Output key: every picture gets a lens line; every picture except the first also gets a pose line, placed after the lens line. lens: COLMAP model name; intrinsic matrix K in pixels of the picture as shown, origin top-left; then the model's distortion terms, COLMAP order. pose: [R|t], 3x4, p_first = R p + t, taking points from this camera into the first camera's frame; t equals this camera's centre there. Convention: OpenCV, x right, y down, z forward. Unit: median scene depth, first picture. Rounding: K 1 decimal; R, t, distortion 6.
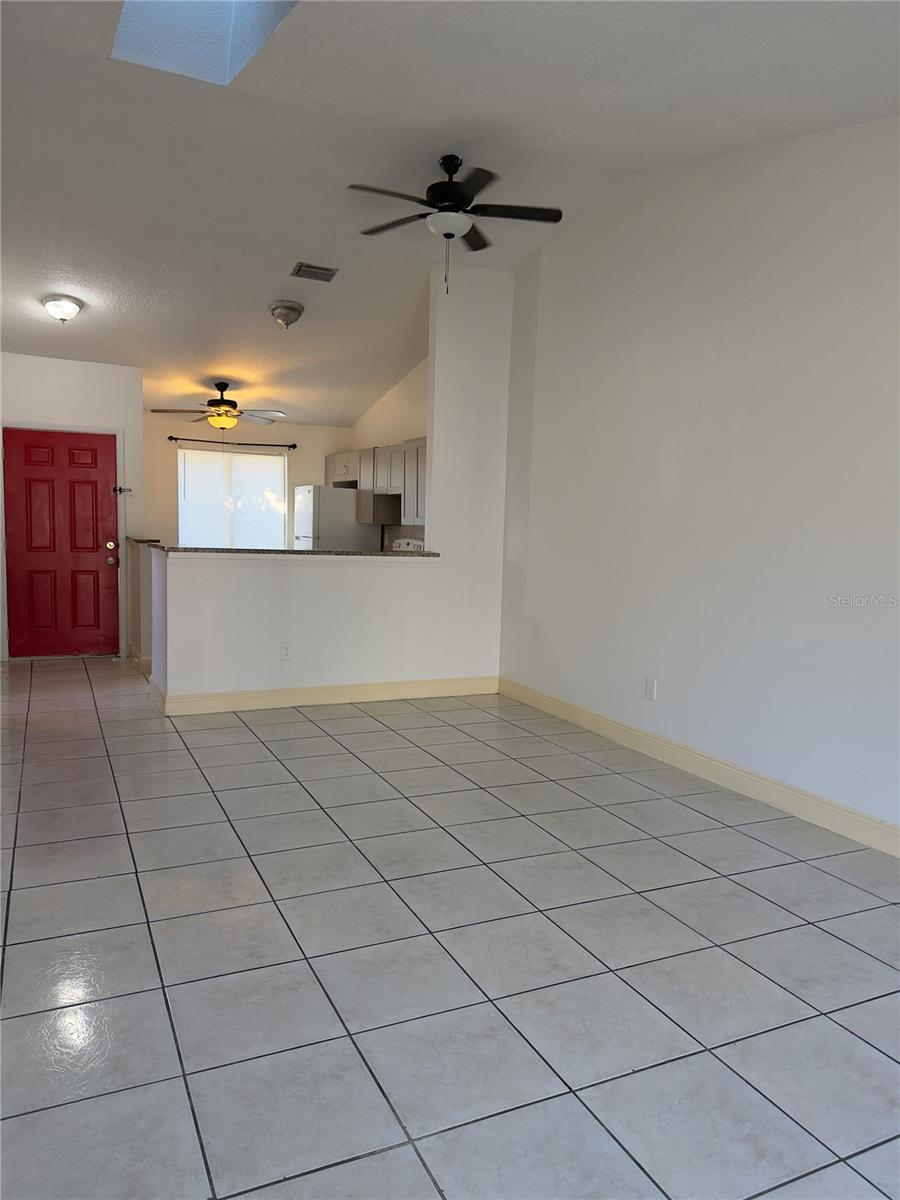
lens RADIAL K [[859.9, 0, 450.0], [0, 859.9, 600.0], [0, 0, 1]] dist [-0.001253, -0.000115]
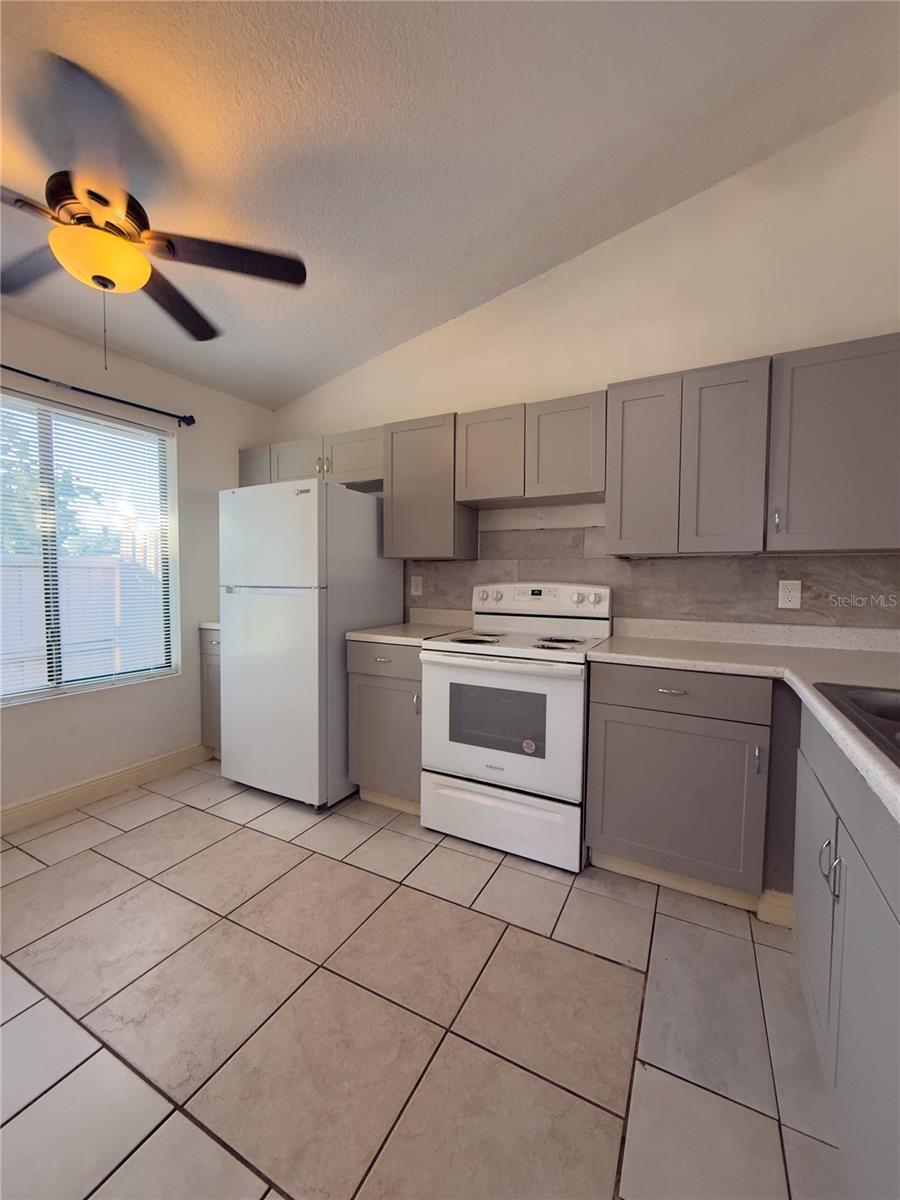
lens RADIAL K [[482.4, 0, 450.0], [0, 482.4, 600.0], [0, 0, 1]] dist [0.000431, 0.000110]
pose [[0.800611, -0.051779, 0.596942, -0.259486], [0.075213, 0.997064, -0.014389, -0.055885], [-0.594445, 0.056417, 0.802155, 0.733596]]
